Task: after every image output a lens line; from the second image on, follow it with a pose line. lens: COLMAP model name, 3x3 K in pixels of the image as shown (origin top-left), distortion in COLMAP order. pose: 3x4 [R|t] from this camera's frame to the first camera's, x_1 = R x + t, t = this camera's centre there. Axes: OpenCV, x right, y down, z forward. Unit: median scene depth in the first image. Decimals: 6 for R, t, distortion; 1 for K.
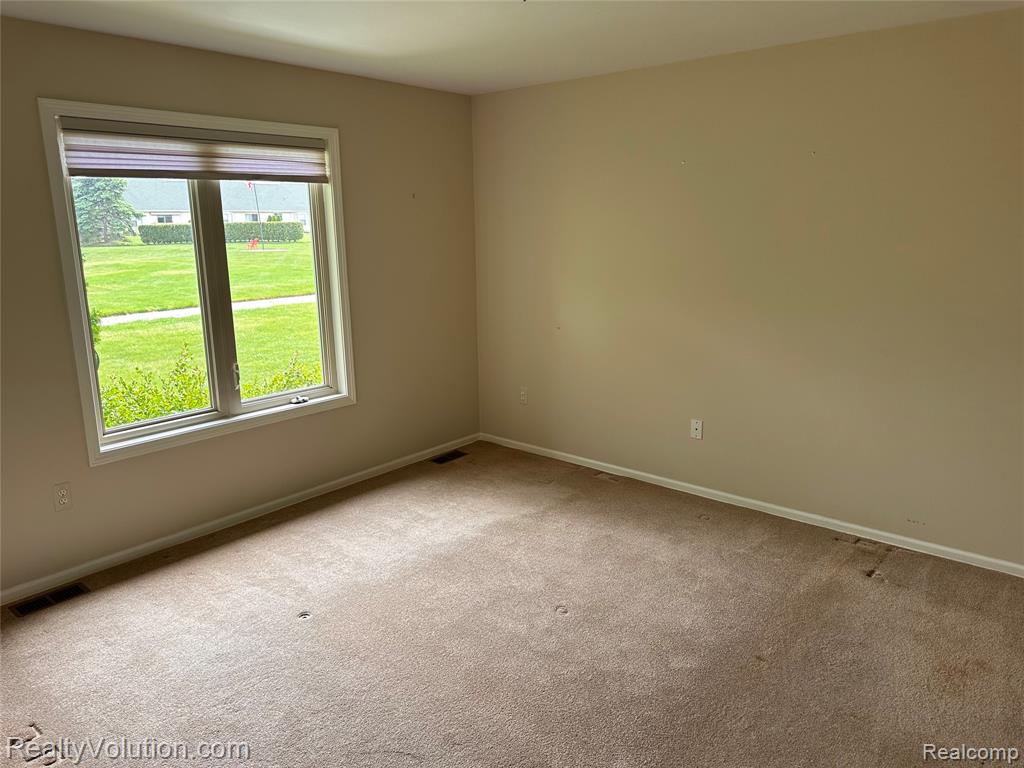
lens RADIAL K [[721.0, 0, 511.8], [0, 721.0, 373.6], [0, 0, 1]] dist [0.151789, -0.220444]
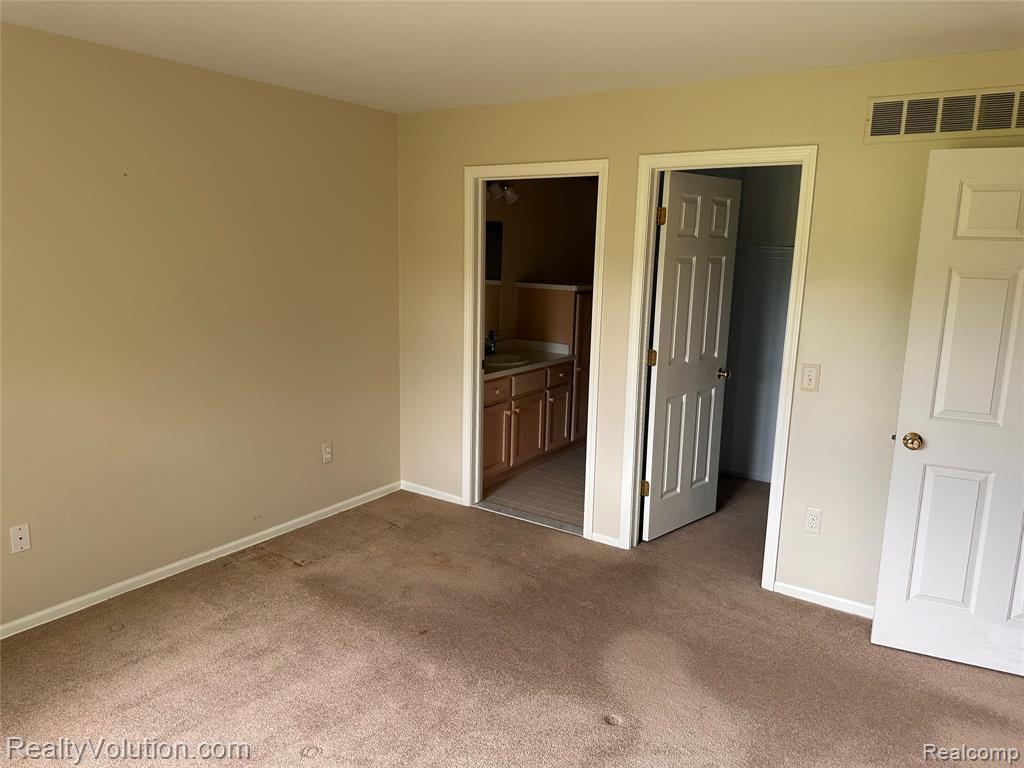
lens RADIAL K [[730.2, 0, 510.6], [0, 730.2, 373.3], [0, 0, 1]] dist [0.042276, -0.061299]
pose [[-0.114144, -0.166759, 0.979369, -0.620525], [0.185433, 0.964911, 0.185909, -0.165803], [-0.976005, 0.202828, -0.079216, 0.705276]]
